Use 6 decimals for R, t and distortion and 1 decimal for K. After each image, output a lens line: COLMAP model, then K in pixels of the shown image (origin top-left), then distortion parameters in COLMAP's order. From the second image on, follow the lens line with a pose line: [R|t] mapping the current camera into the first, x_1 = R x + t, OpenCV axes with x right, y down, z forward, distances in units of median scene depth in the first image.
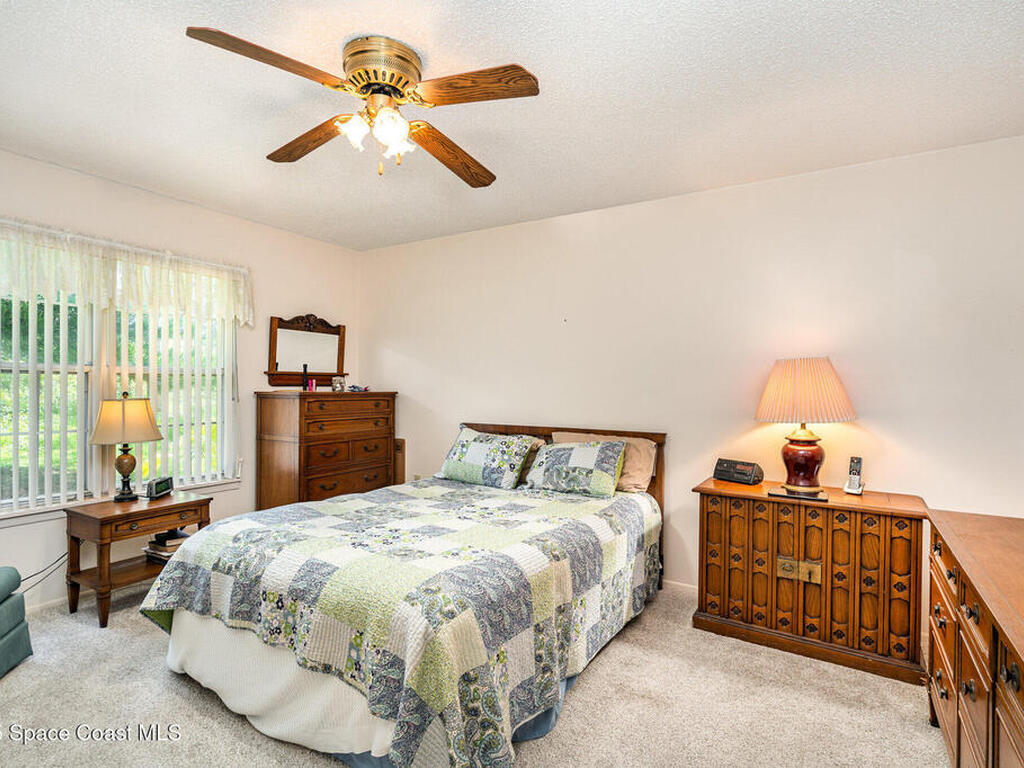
lens RADIAL K [[529.4, 0, 513.9], [0, 529.4, 388.3], [0, 0, 1]] dist [-0.006262, 0.002468]
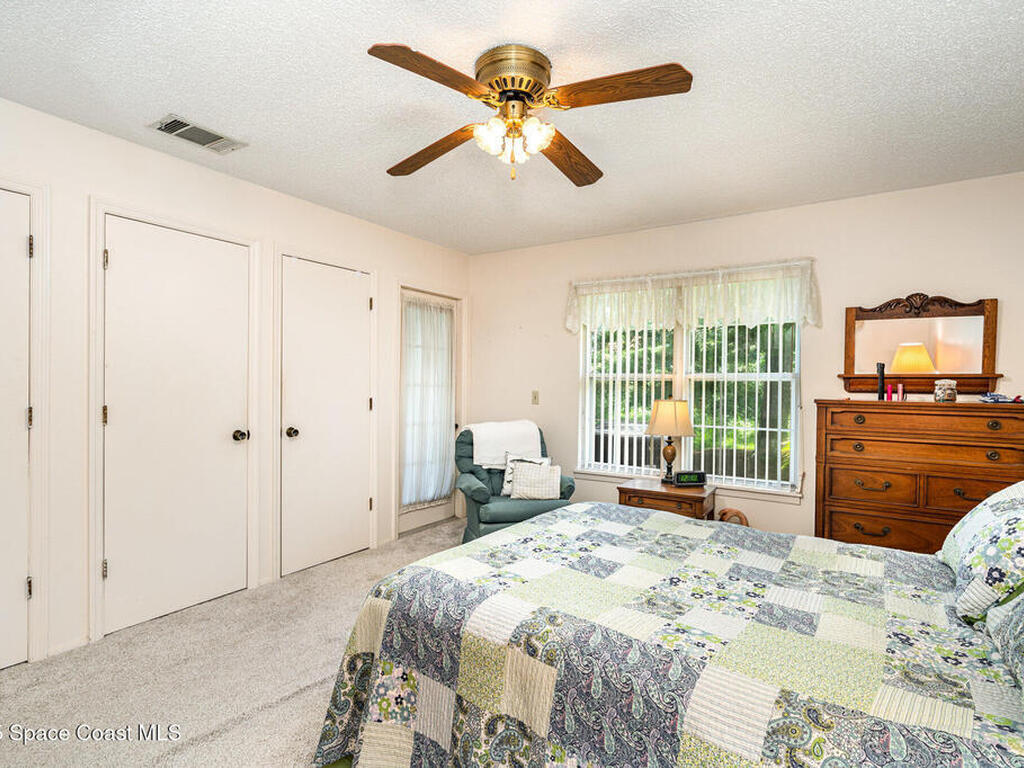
lens RADIAL K [[529.4, 0, 513.9], [0, 529.4, 388.3], [0, 0, 1]] dist [-0.006262, 0.002468]
pose [[-0.034902, -0.001331, -0.999390, 0.408201], [-0.018973, 0.999820, -0.000669, -0.000172], [0.999211, 0.018938, -0.034921, 0.554627]]
